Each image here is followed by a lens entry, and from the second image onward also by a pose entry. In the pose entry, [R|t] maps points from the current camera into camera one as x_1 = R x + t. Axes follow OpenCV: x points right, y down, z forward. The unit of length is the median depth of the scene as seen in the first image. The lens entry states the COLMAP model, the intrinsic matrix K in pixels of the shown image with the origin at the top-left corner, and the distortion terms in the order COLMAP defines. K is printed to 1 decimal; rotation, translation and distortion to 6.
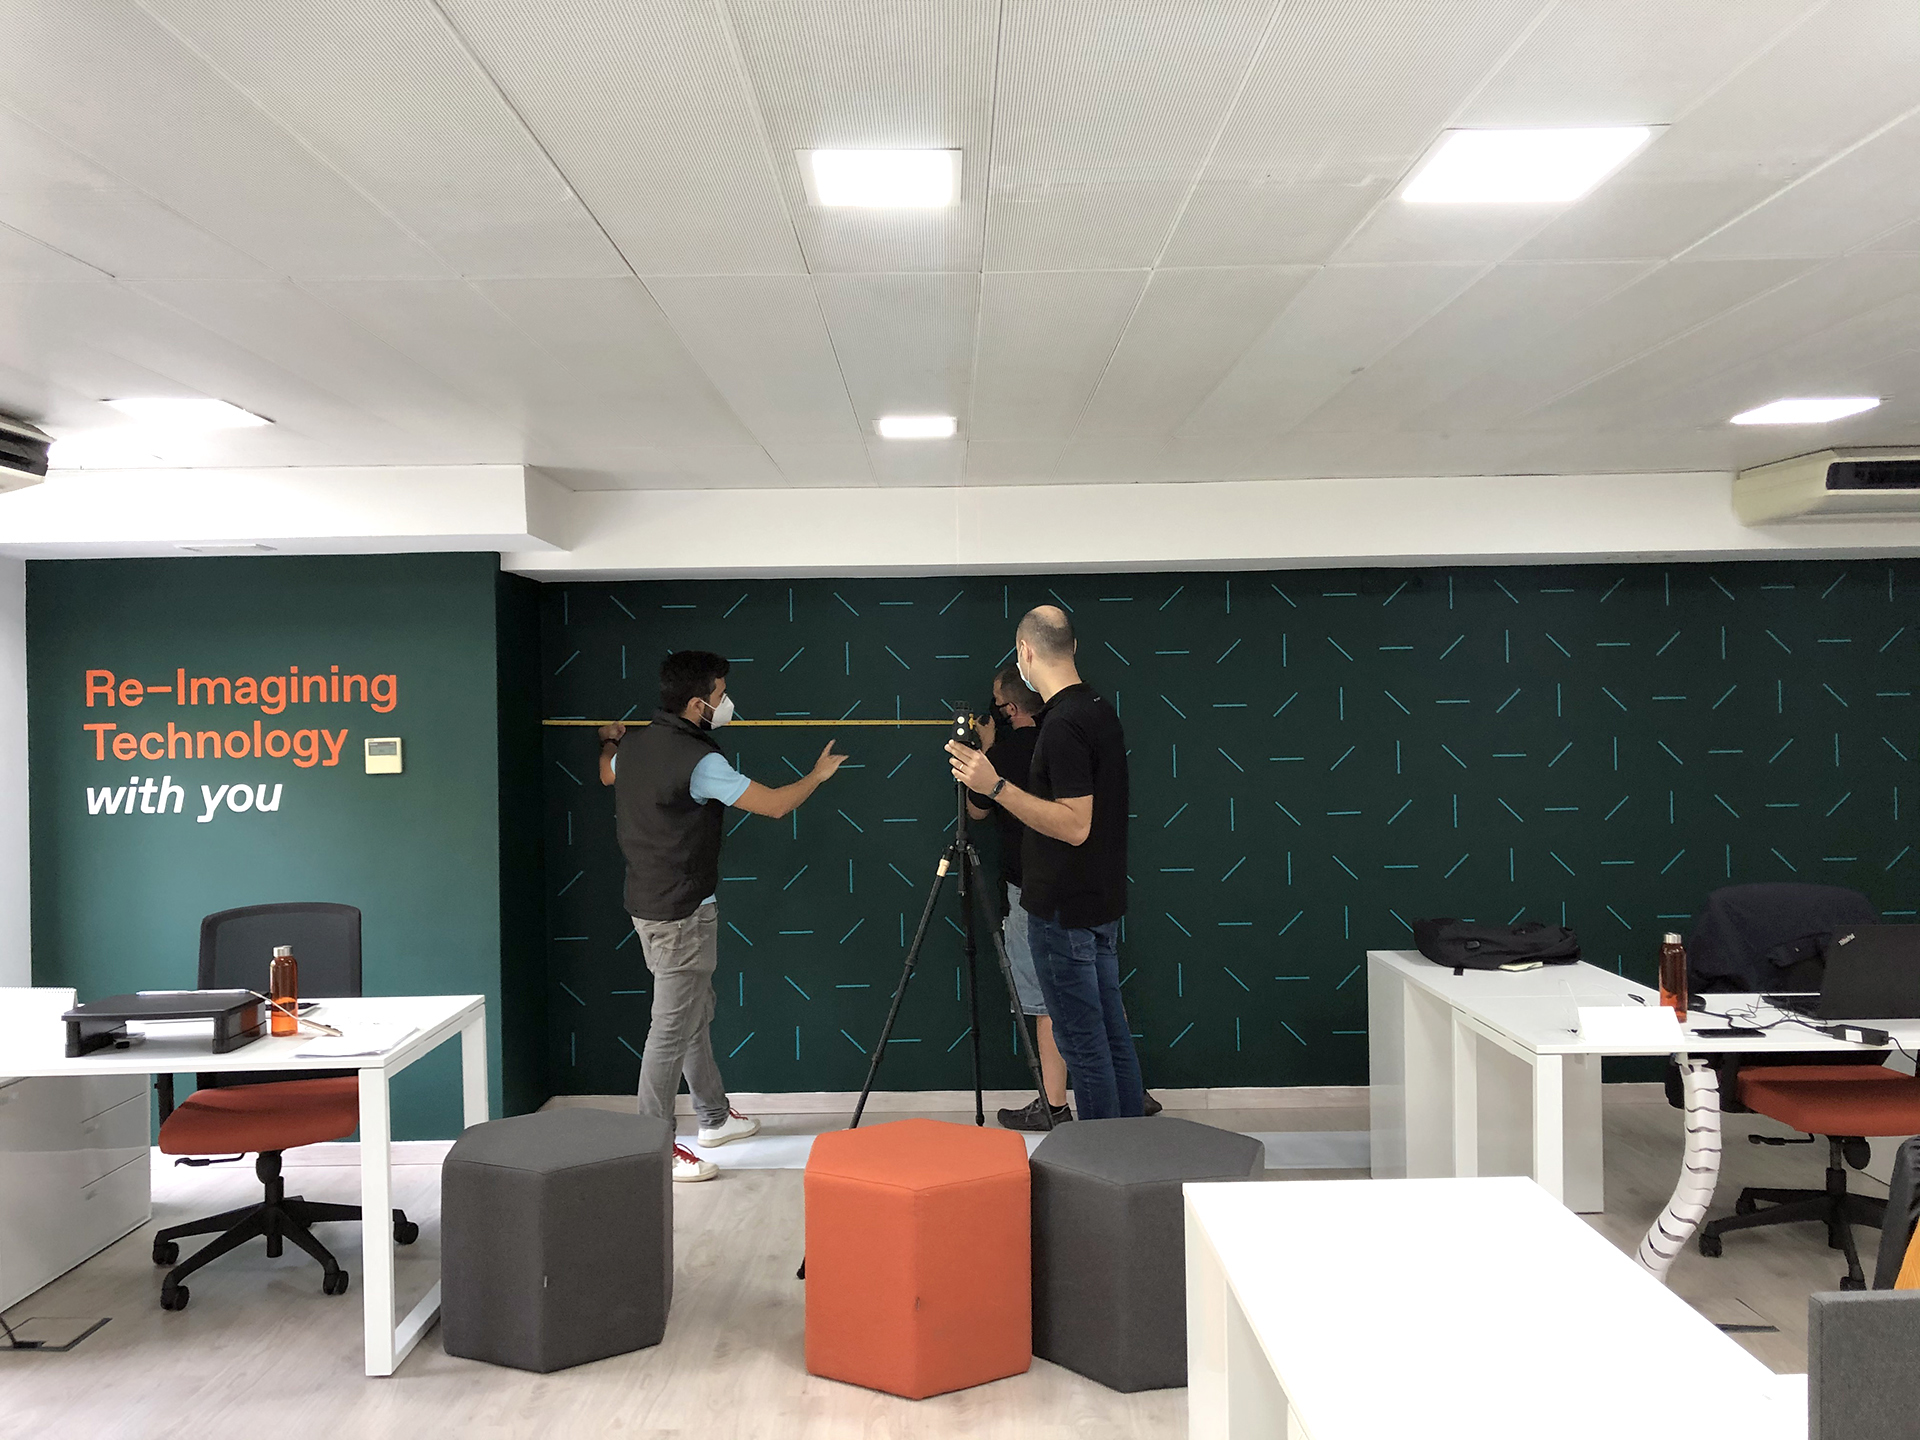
lens RADIAL K [[1582.2, 0, 962.0], [0, 1582.2, 709.6], [0, 0, 1]] dist [0.060436, -0.069050]
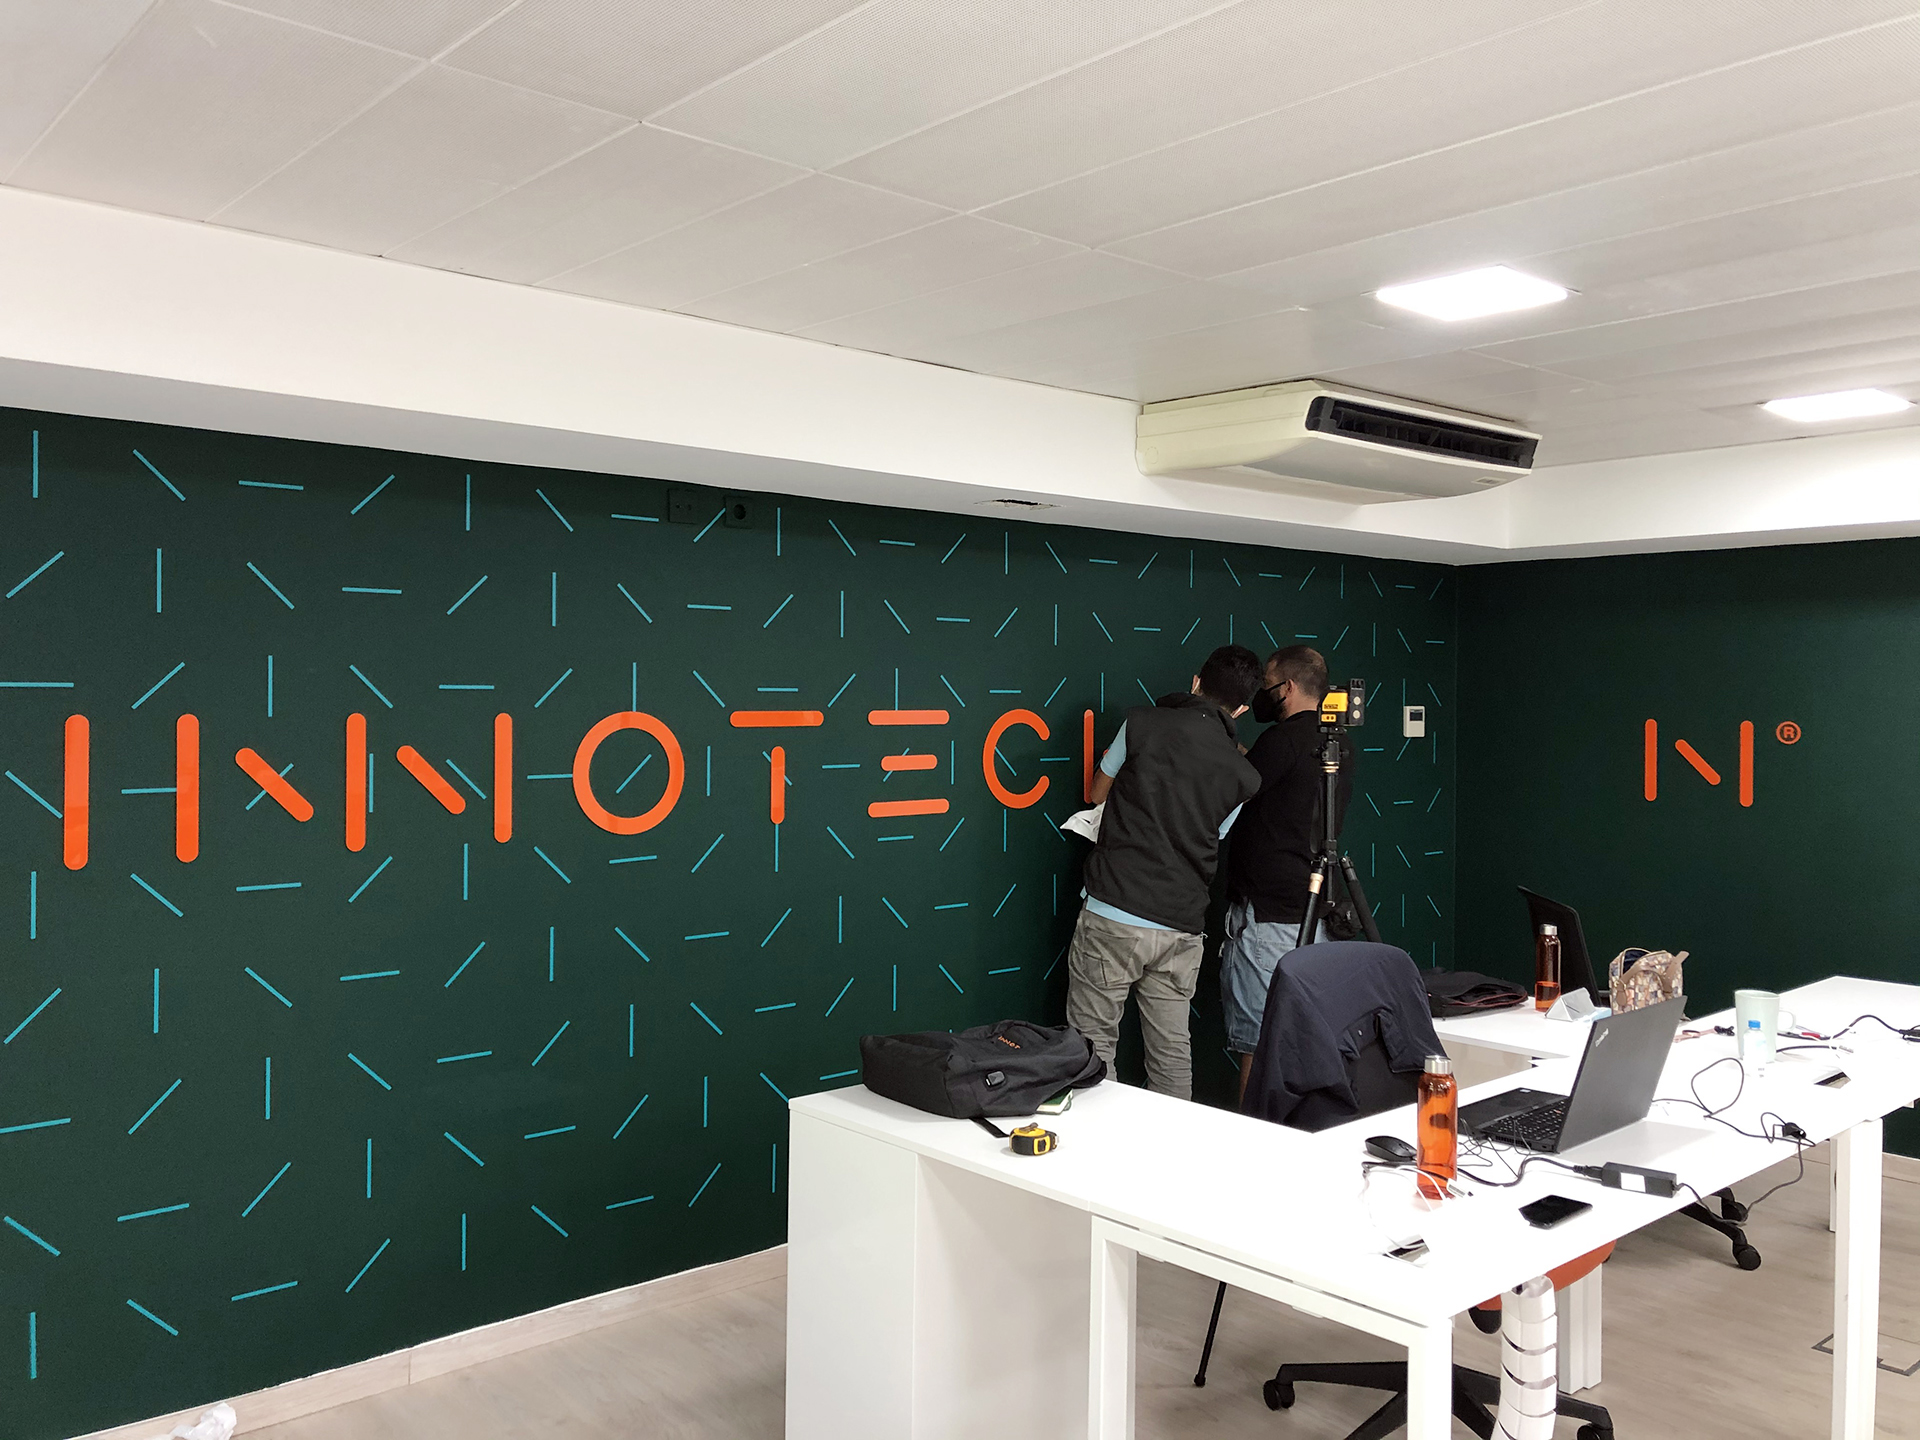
lens RADIAL K [[1582.2, 0, 966.5], [0, 1582.2, 709.0], [0, 0, 1]] dist [0.060436, -0.069050]
pose [[0.758954, 0.016921, 0.650924, -0.114242], [-0.017631, 0.999830, -0.005434, 0.008143], [-0.650905, -0.007353, 0.759123, 0.644906]]
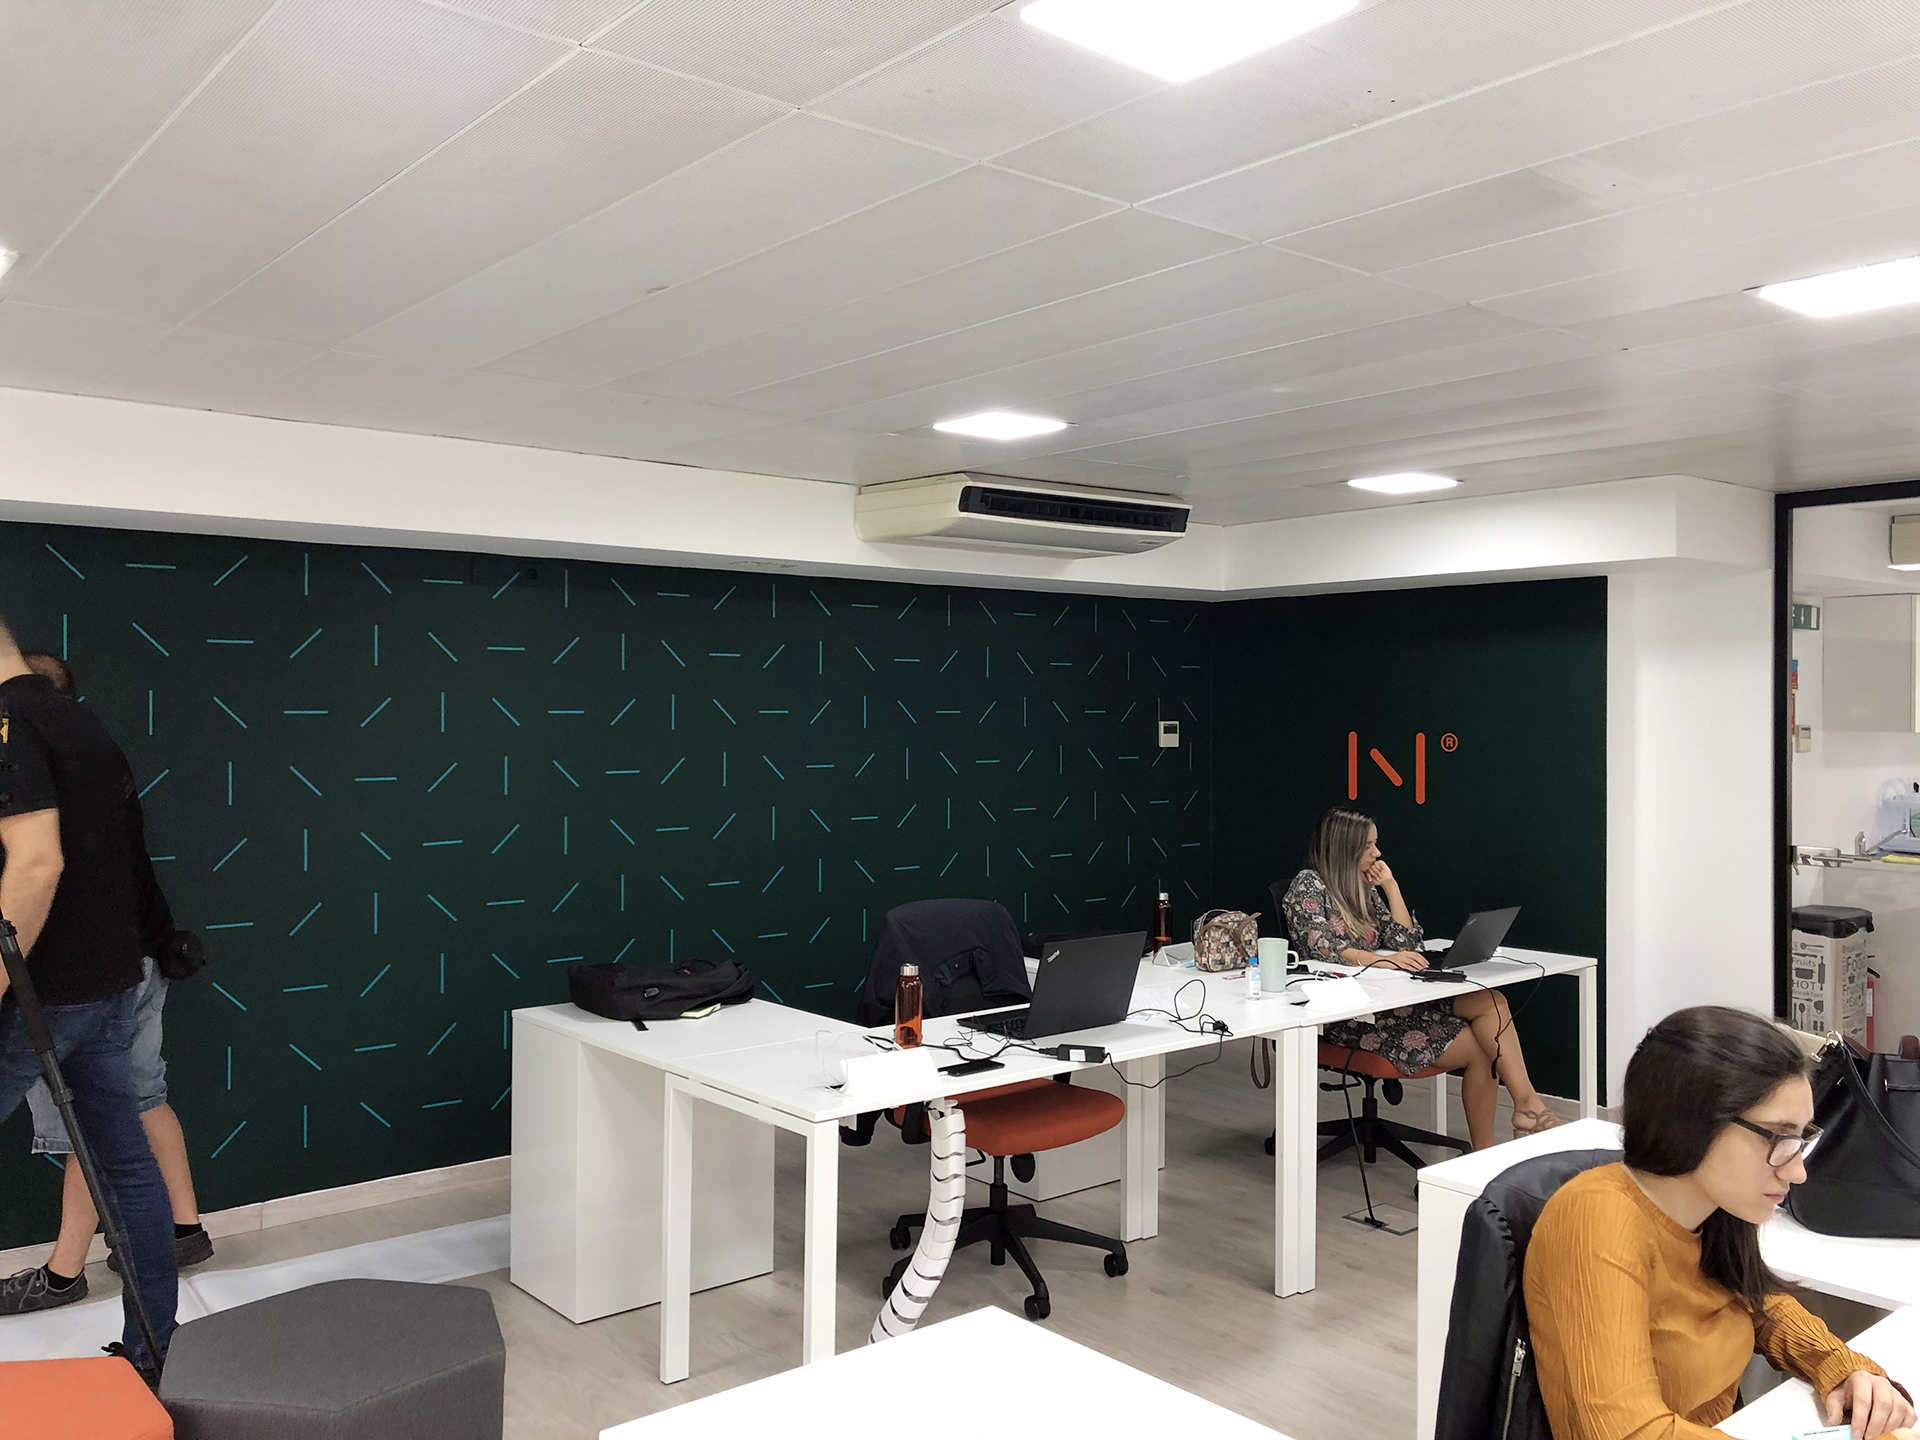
lens RADIAL K [[1582.2, 0, 964.1], [0, 1582.2, 707.9], [0, 0, 1]] dist [0.060436, -0.069050]
pose [[0.781132, 0.019841, 0.624050, -0.108118], [-0.014159, 0.999801, -0.014065, 0.003063], [-0.624205, 0.002151, 0.781258, 0.259578]]
